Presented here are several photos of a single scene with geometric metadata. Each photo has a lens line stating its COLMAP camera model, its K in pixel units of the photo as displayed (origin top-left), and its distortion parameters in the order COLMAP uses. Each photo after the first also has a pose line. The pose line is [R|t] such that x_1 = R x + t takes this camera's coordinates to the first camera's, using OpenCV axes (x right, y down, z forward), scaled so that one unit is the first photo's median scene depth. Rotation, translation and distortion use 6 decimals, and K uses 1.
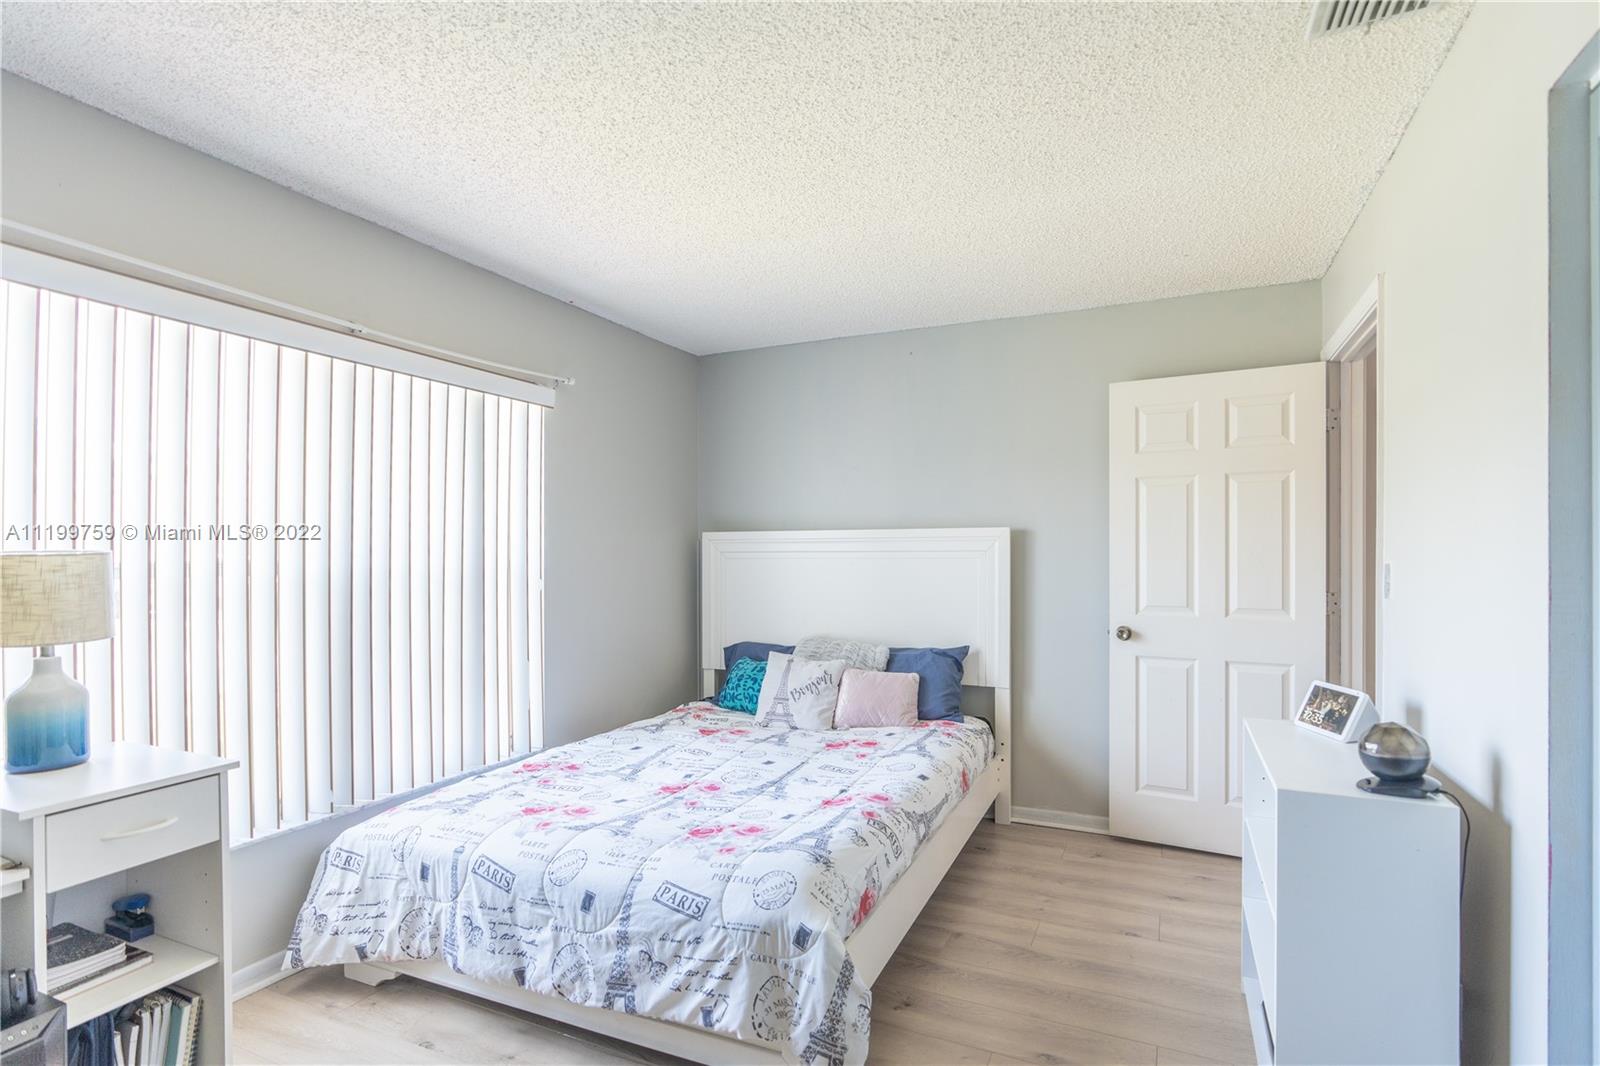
lens RADIAL K [[728.5, 0, 800.2], [0, 728.5, 576.3], [0, 0, 1]] dist [0.000510, 0.000150]
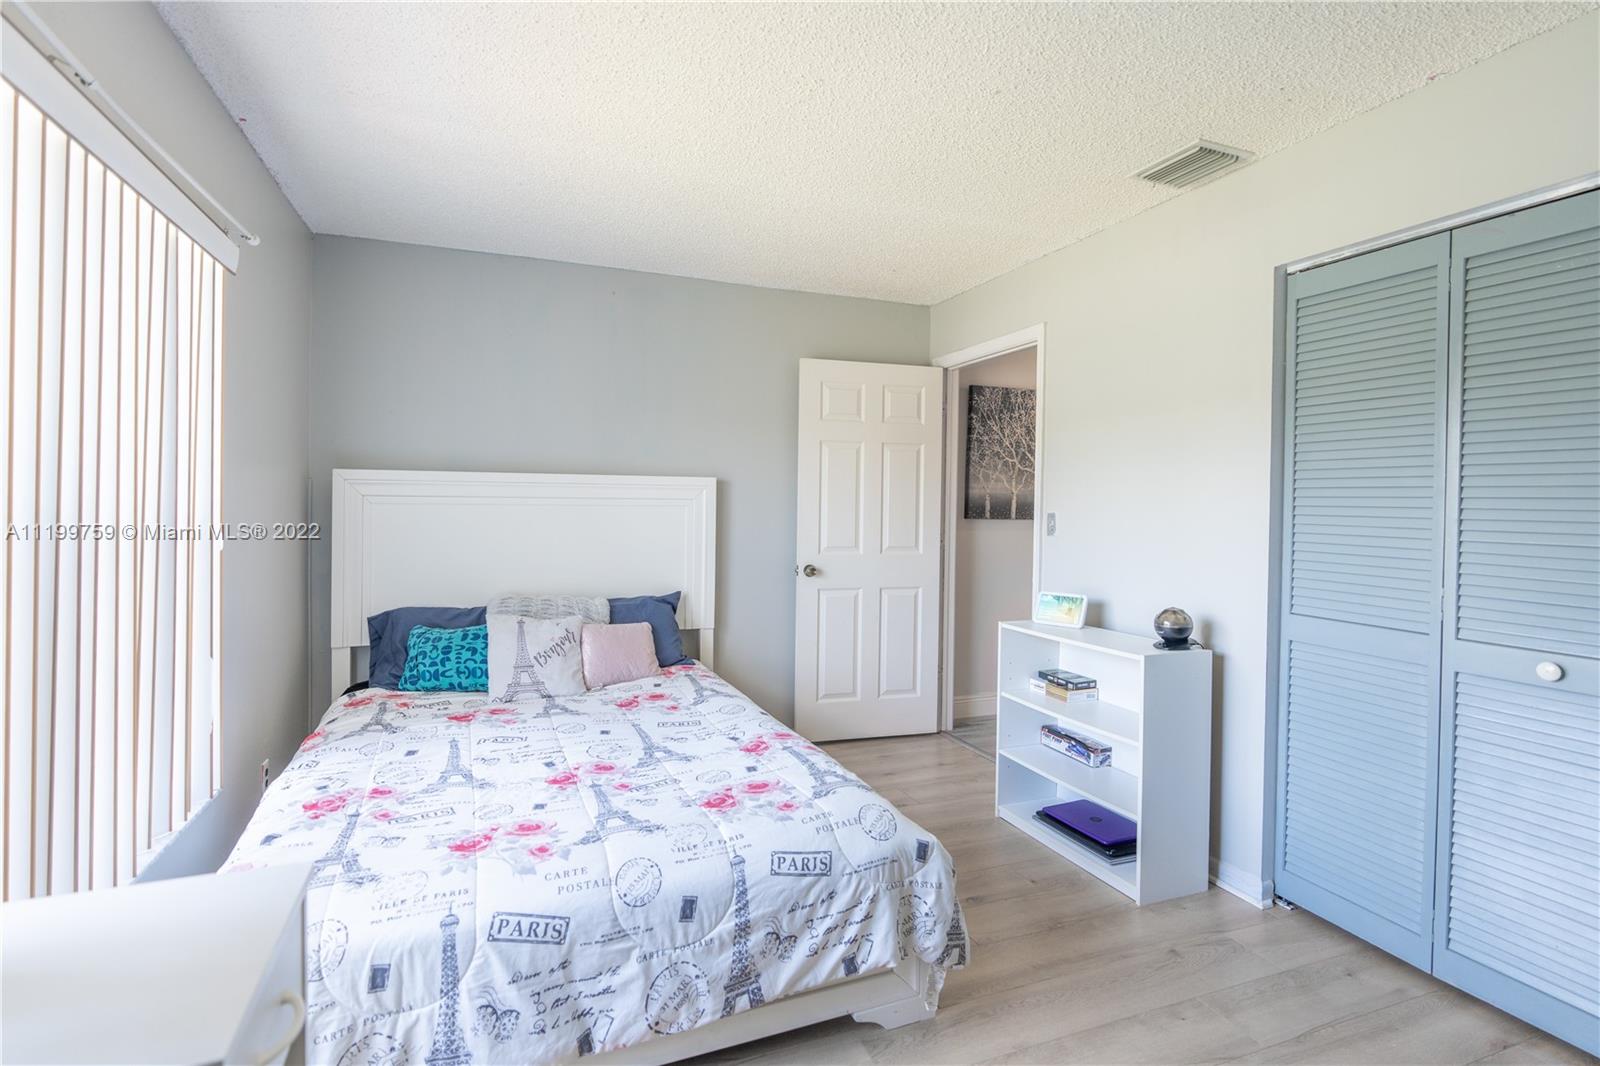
lens RADIAL K [[727.4, 0, 798.2], [0, 727.4, 538.7], [0, 0, 1]] dist [-0.001483, 0.000604]
pose [[0.722750, -0.020971, 0.690791, -0.713754], [0.007003, 0.999710, 0.023023, -0.002423], [-0.691074, -0.011802, 0.722688, 0.280232]]
